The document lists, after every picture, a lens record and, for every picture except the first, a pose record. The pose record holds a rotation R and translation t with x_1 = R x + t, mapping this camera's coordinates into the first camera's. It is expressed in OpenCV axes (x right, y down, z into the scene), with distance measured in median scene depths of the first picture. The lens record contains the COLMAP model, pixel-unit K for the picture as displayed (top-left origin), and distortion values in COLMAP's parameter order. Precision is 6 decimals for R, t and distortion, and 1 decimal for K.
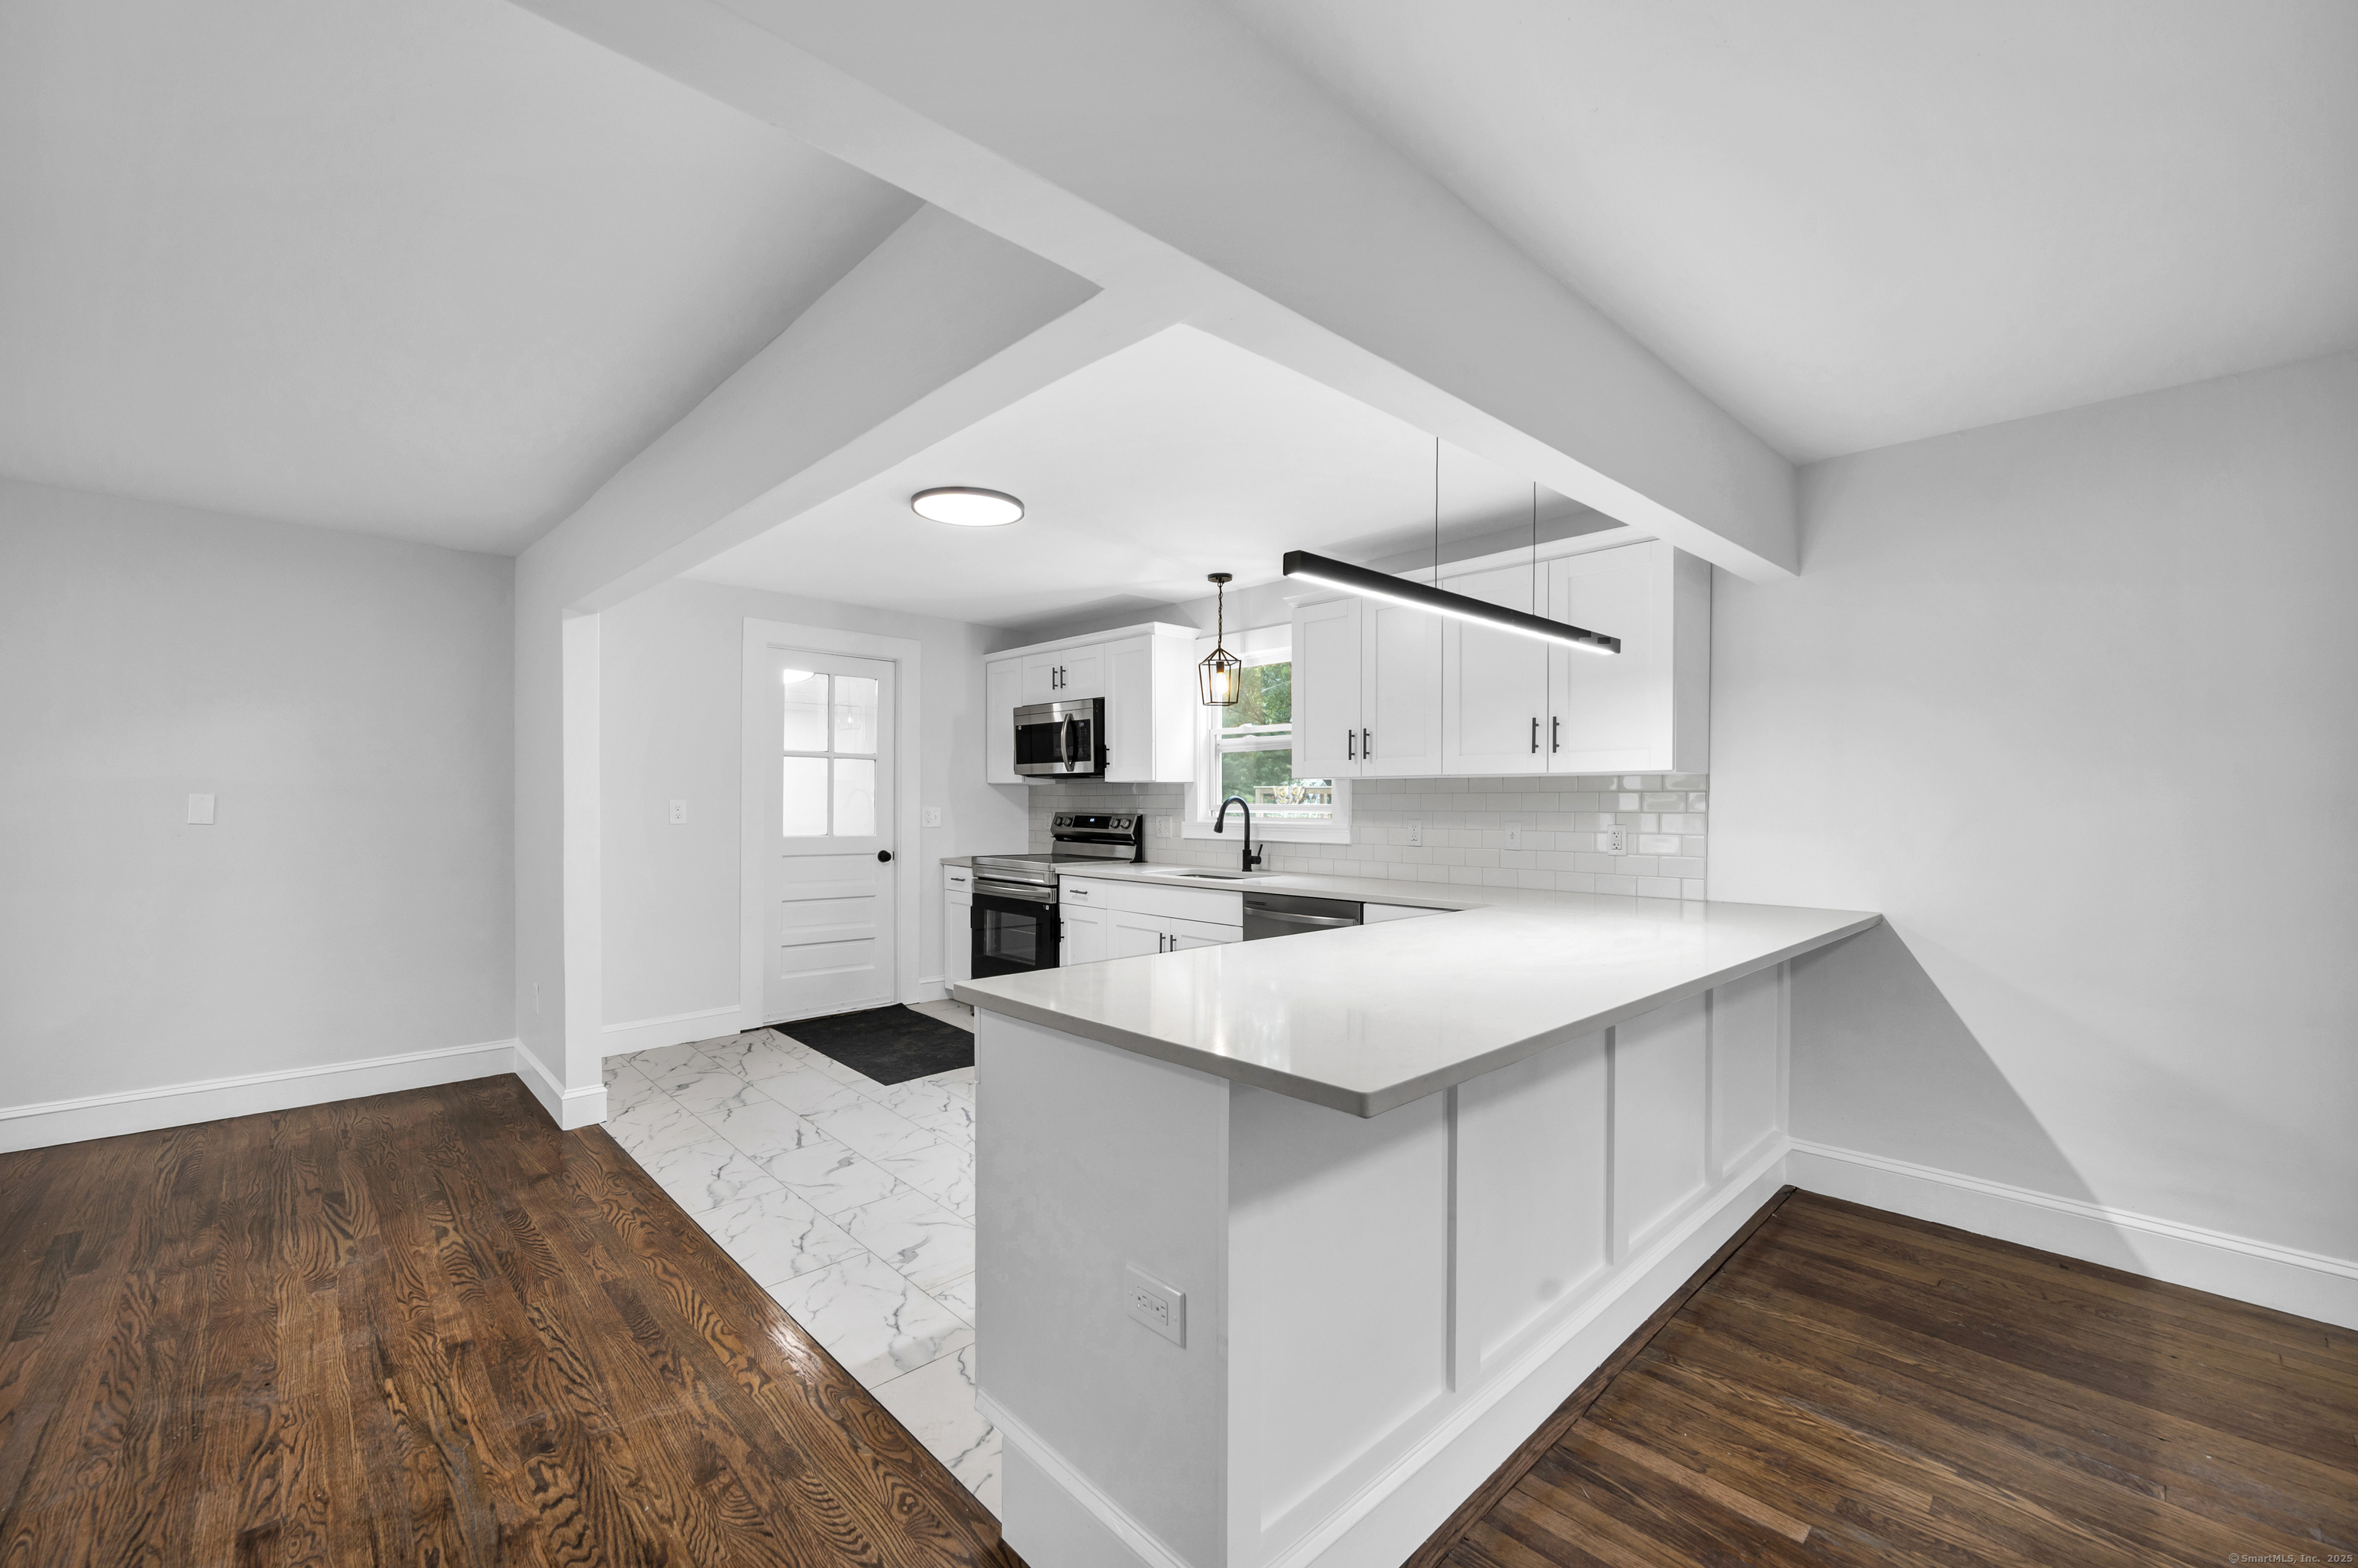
lens RADIAL K [[956.9, 0, 1171.9], [0, 956.9, 817.8], [0, 0, 1]] dist [0.000183, 0.000167]
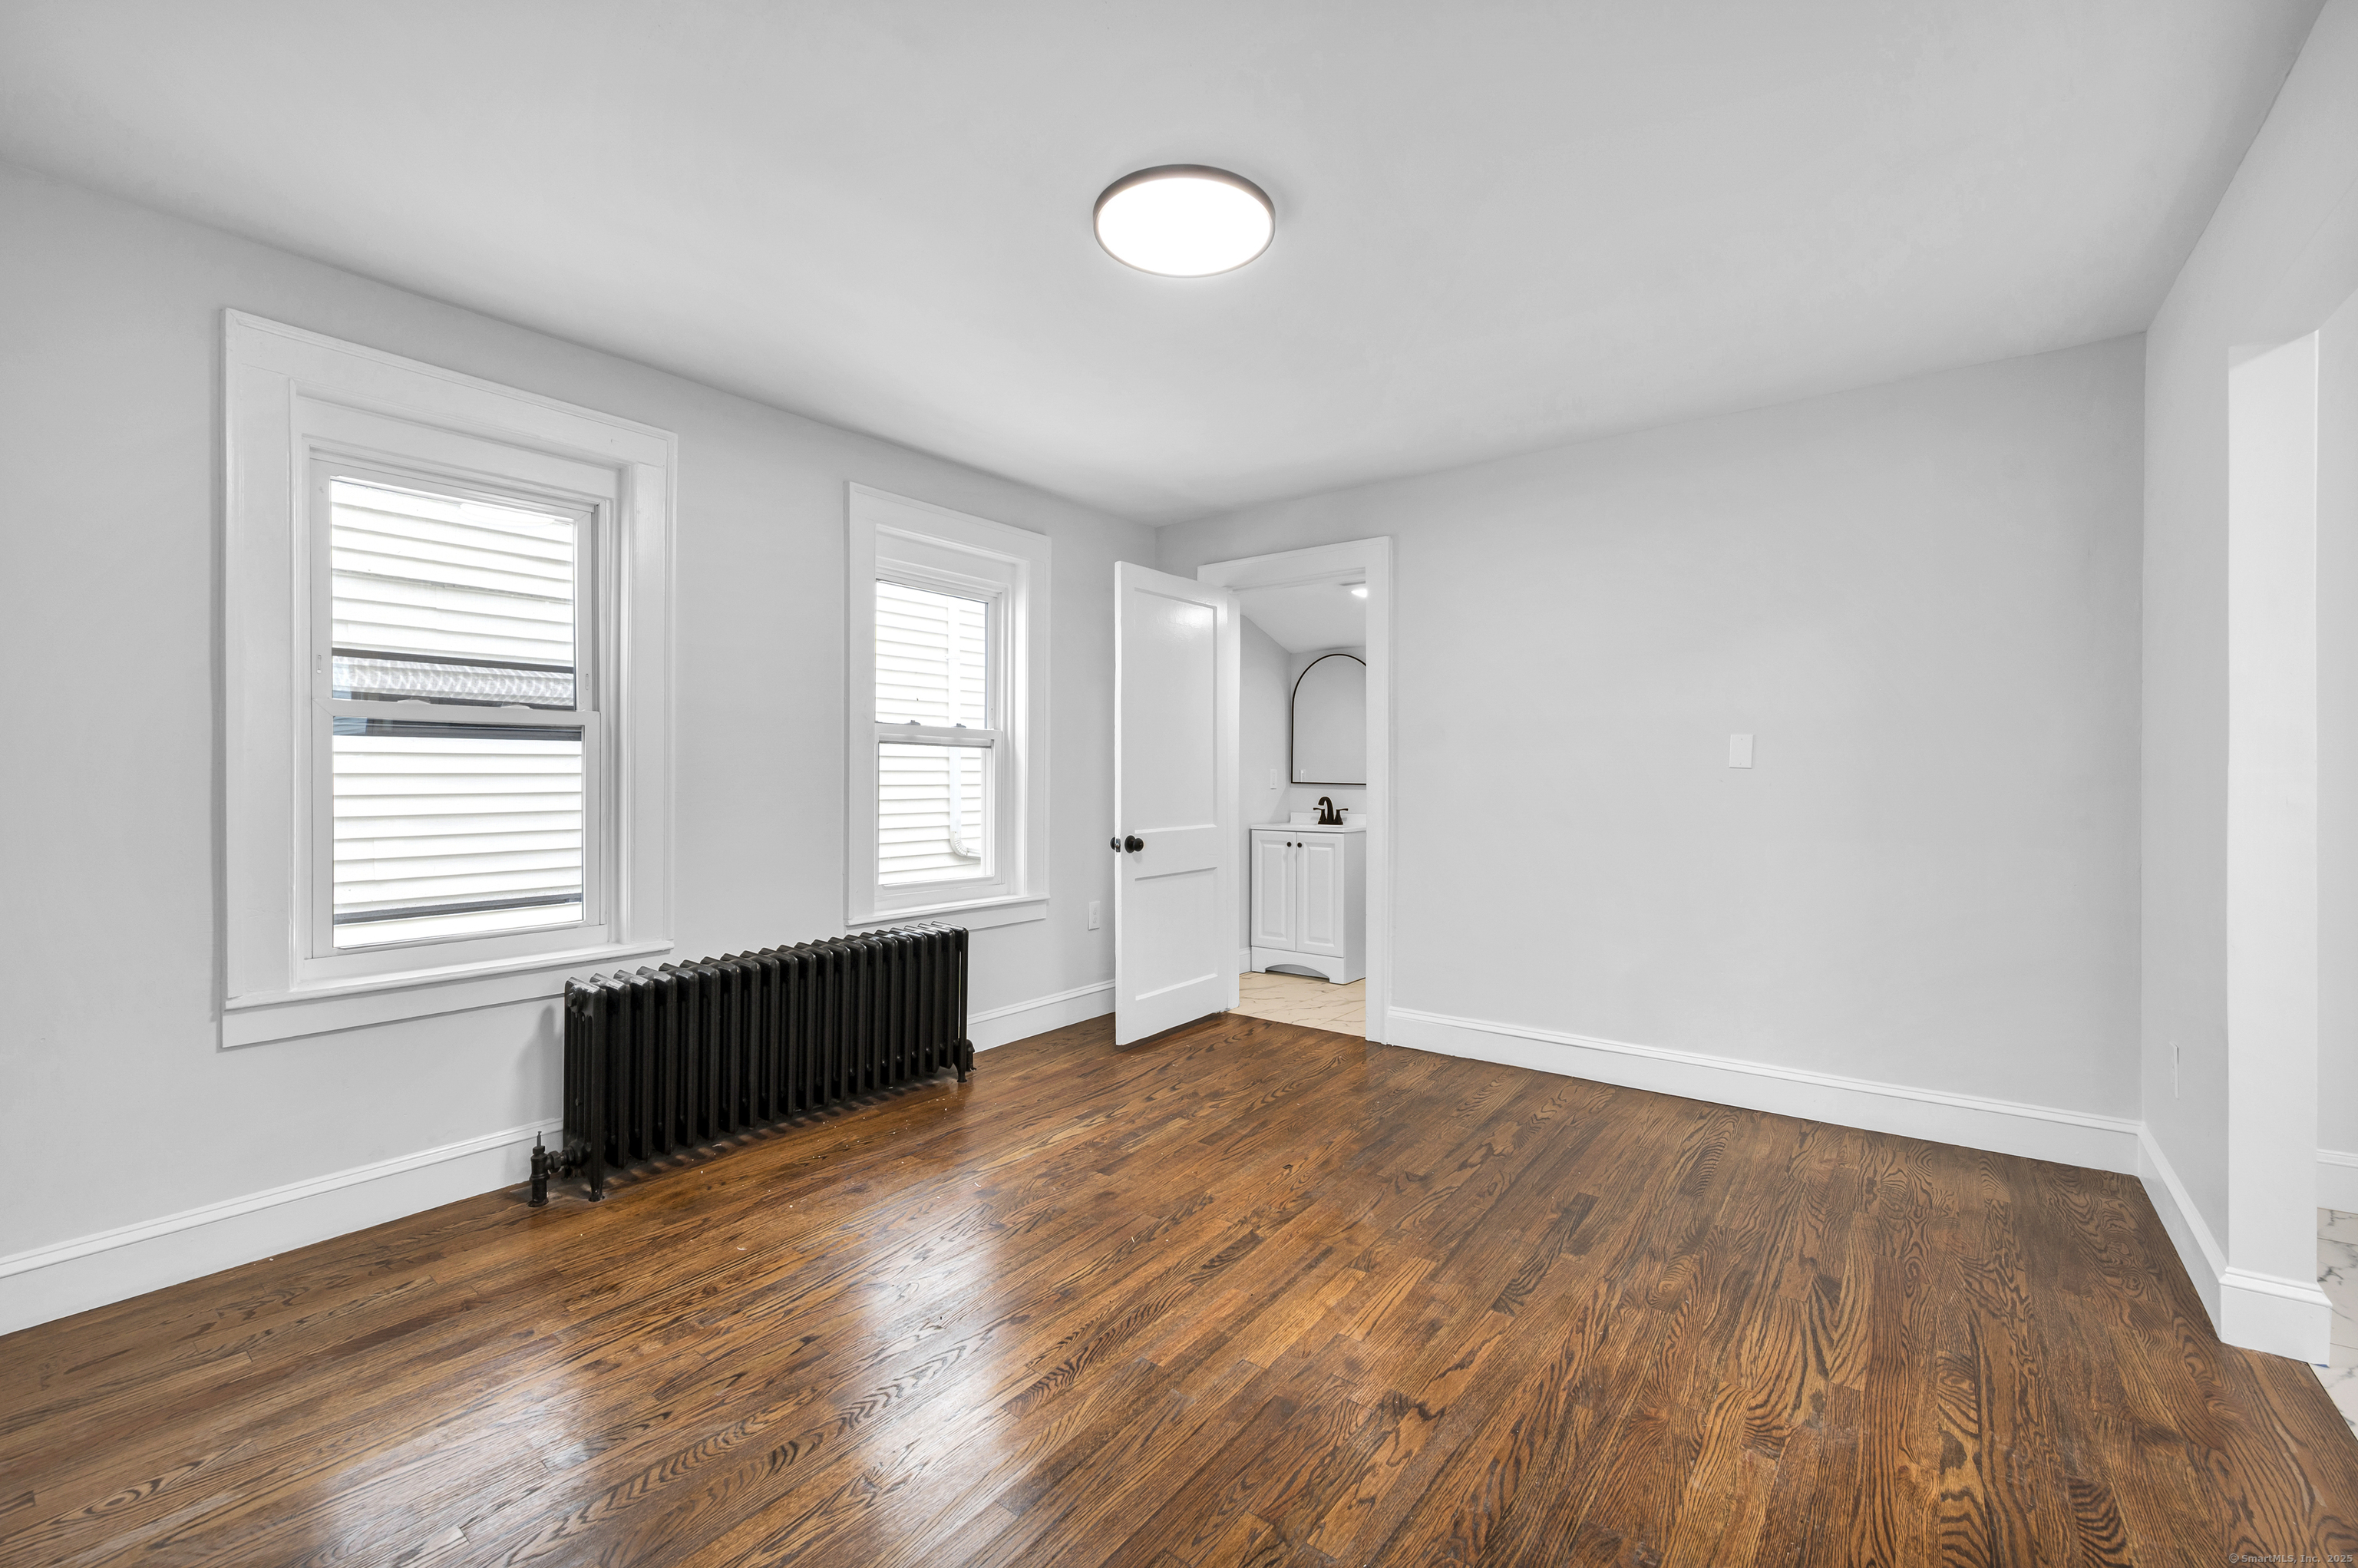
lens RADIAL K [[990.3, 0, 1205.7], [0, 990.3, 779.3], [0, 0, 1]] dist [0.000671, 0.000893]
pose [[0.181347, 0.001562, -0.983418, -0.201893], [-0.017039, 0.999854, -0.001555, 0.023725], [0.983271, 0.017039, 0.181348, 0.350594]]
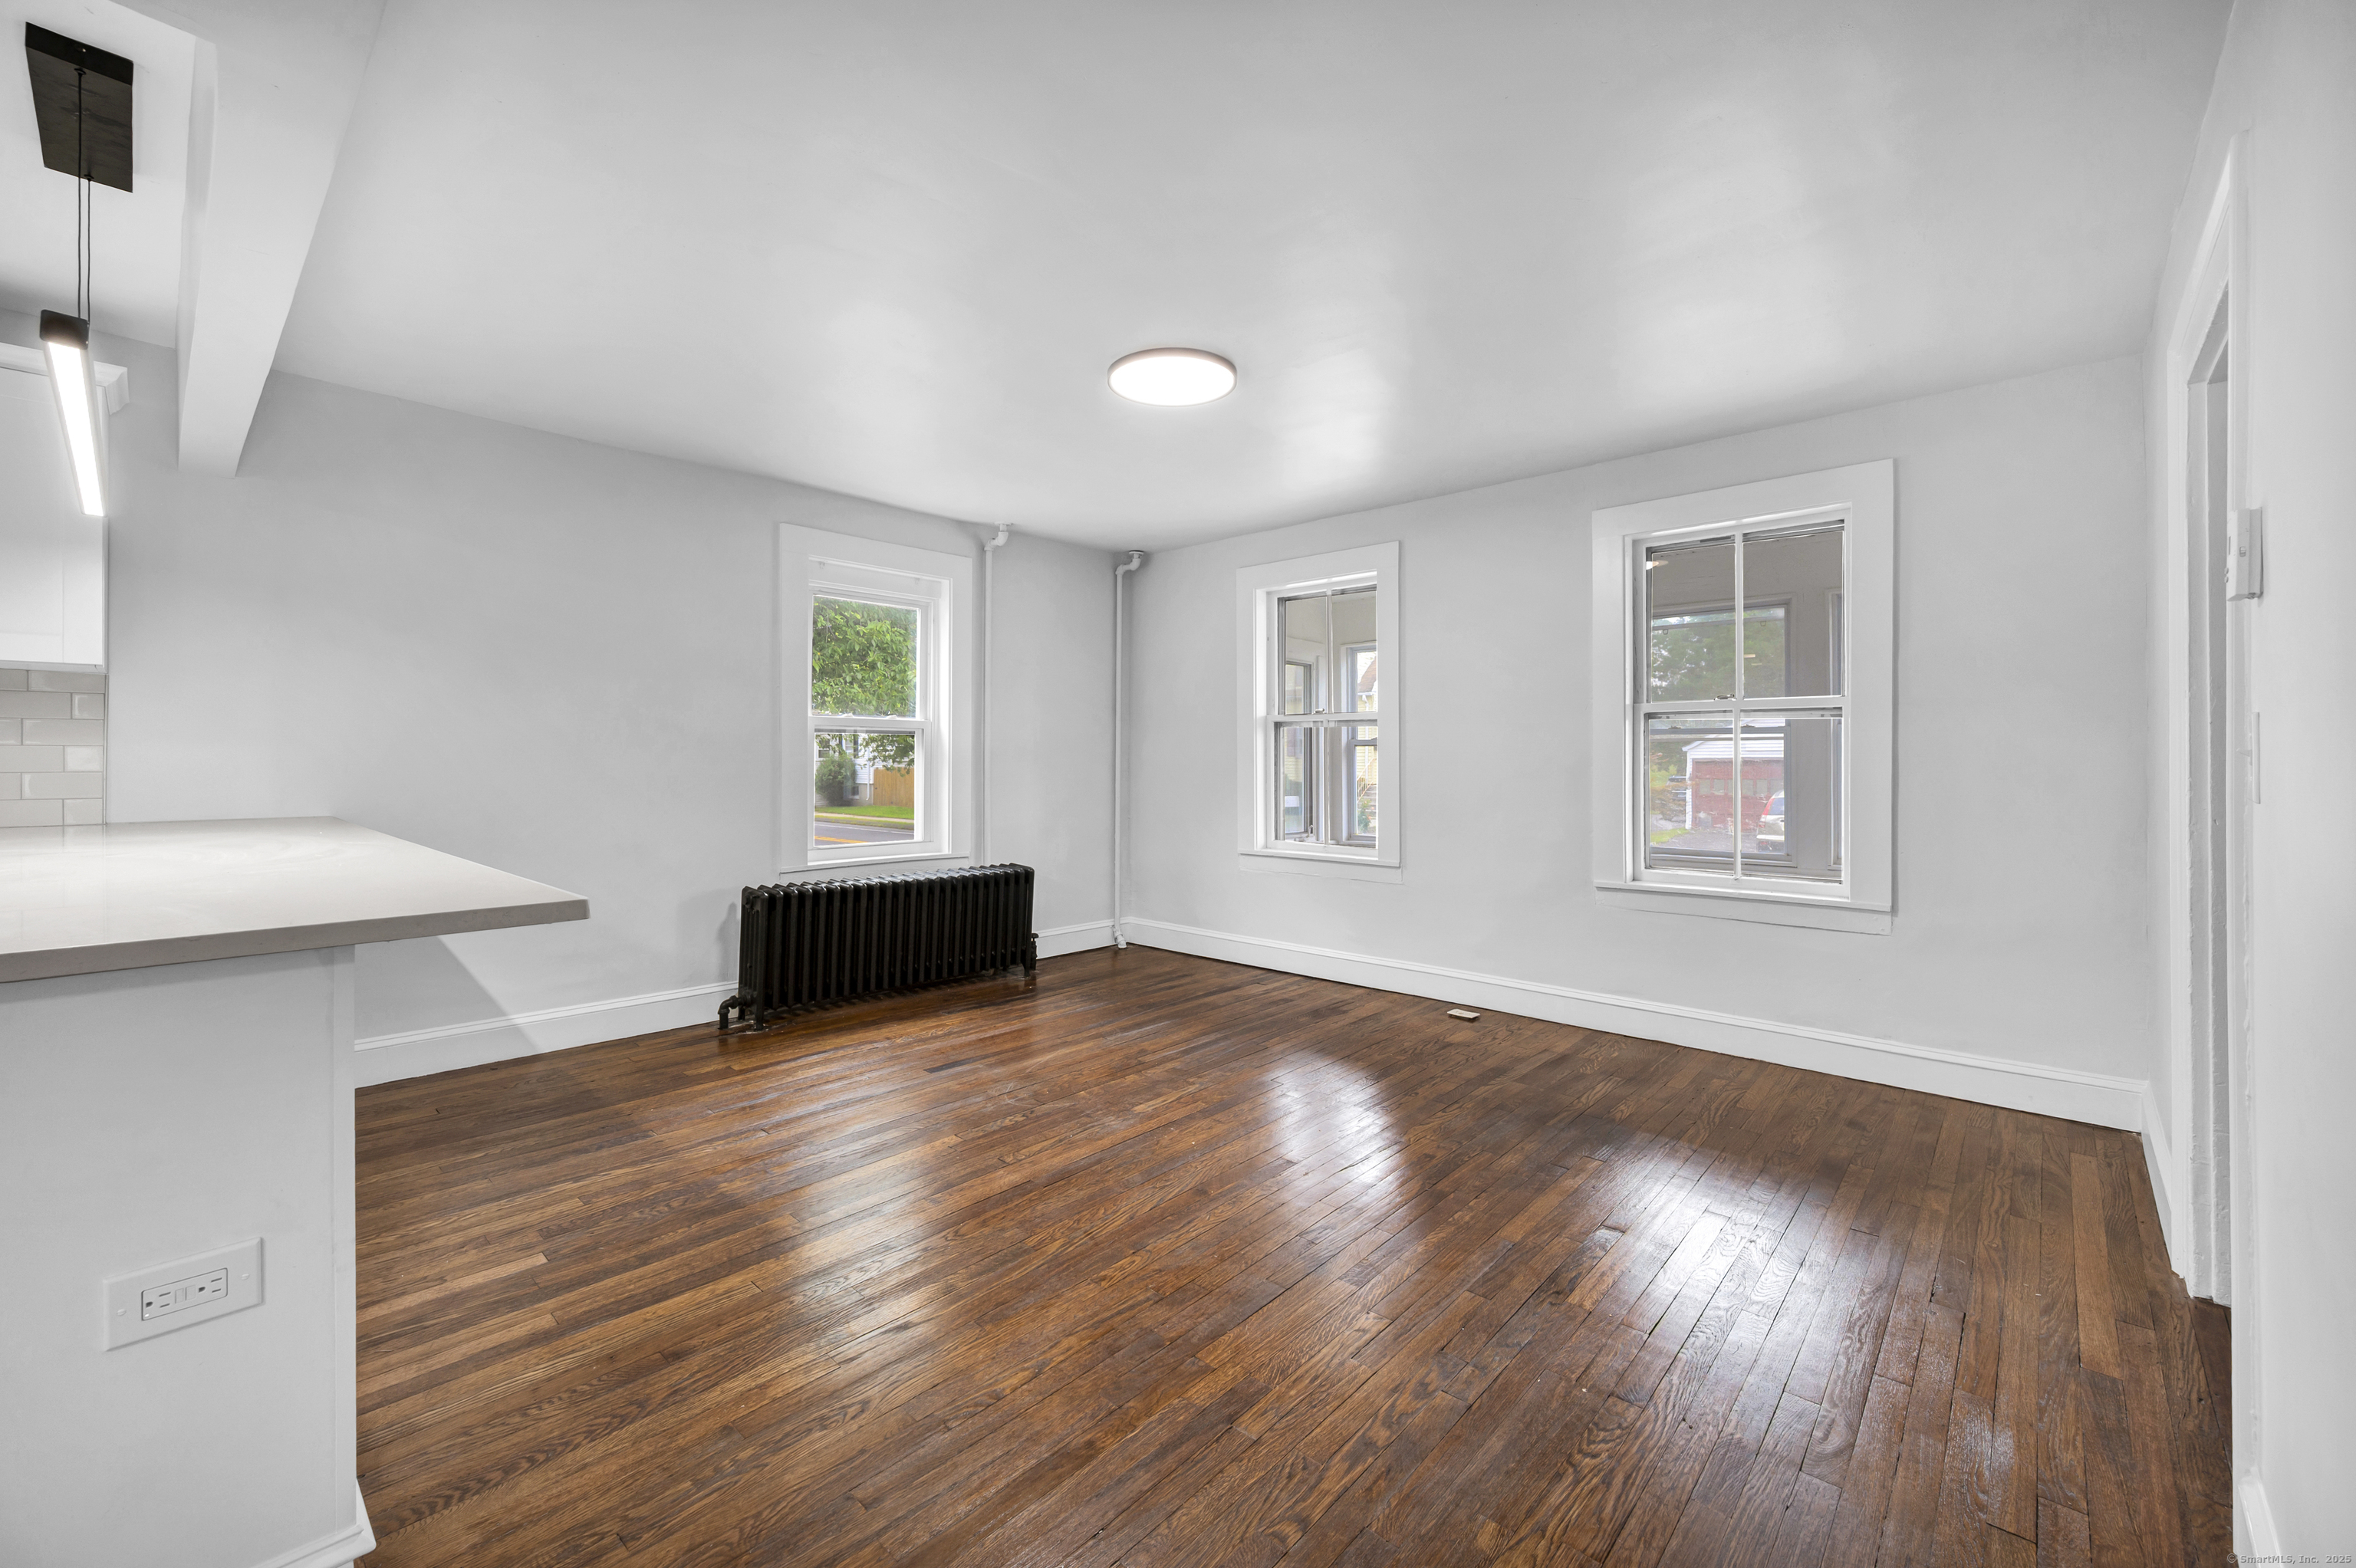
lens RADIAL K [[953.9, 0, 1197.8], [0, 953.9, 750.2], [0, 0, 1]] dist [-0.002947, 0.000387]
pose [[-0.081504, 0.006572, 0.996651, -0.344217], [0.010876, 0.999925, -0.005704, 0.036181], [-0.996614, 0.010375, -0.081570, 0.102799]]
